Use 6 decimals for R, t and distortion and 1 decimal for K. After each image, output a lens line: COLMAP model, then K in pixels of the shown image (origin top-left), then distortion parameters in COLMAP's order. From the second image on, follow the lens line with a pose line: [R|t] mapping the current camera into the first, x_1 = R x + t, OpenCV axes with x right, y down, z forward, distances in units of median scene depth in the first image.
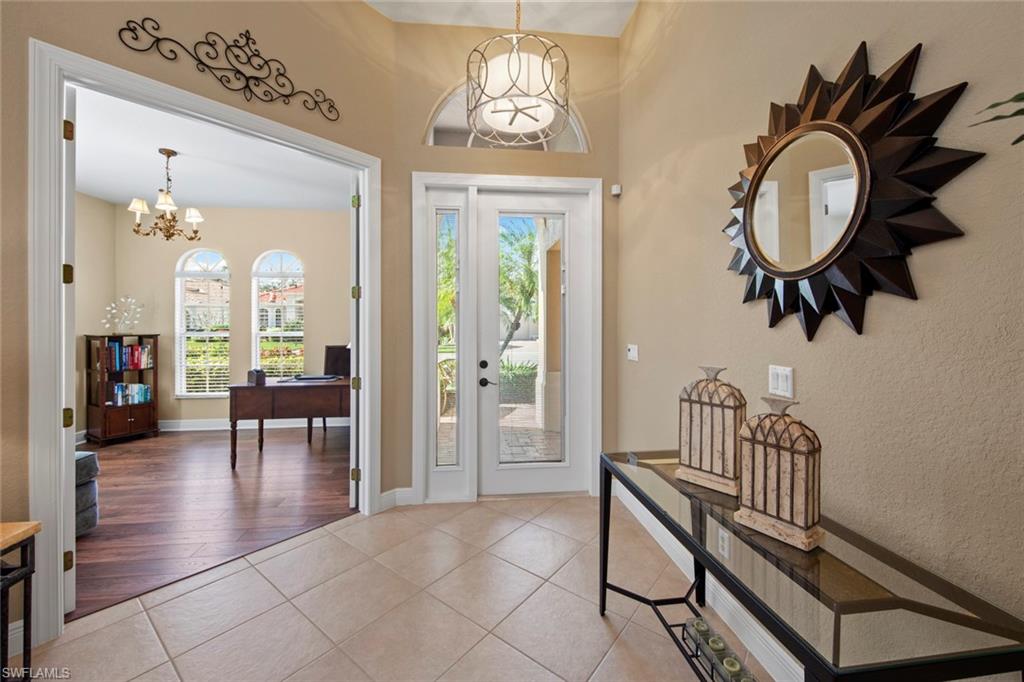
lens RADIAL K [[405.3, 0, 515.2], [0, 405.3, 321.8], [0, 0, 1]] dist [0.001976, -0.000246]
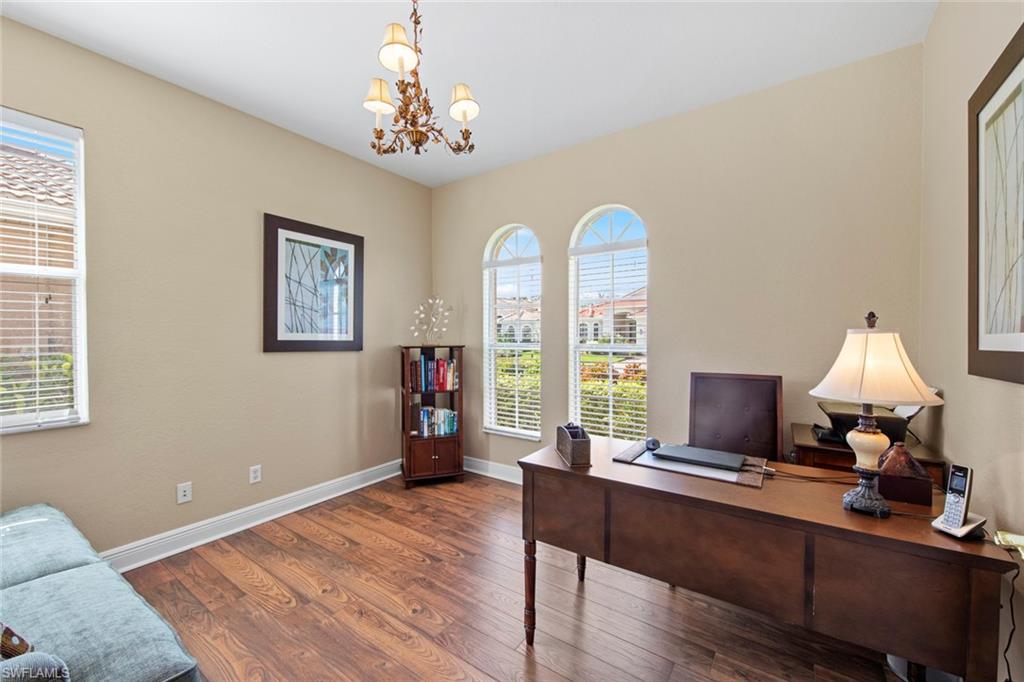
lens RADIAL K [[409.5, 0, 511.5], [0, 409.5, 333.6], [0, 0, 1]] dist [-0.000462, -0.000187]
pose [[0.746010, -0.004132, -0.665922, -0.319826], [-0.001379, 0.999969, -0.007751, 0.014608], [0.665933, 0.006701, 0.745981, 0.509813]]
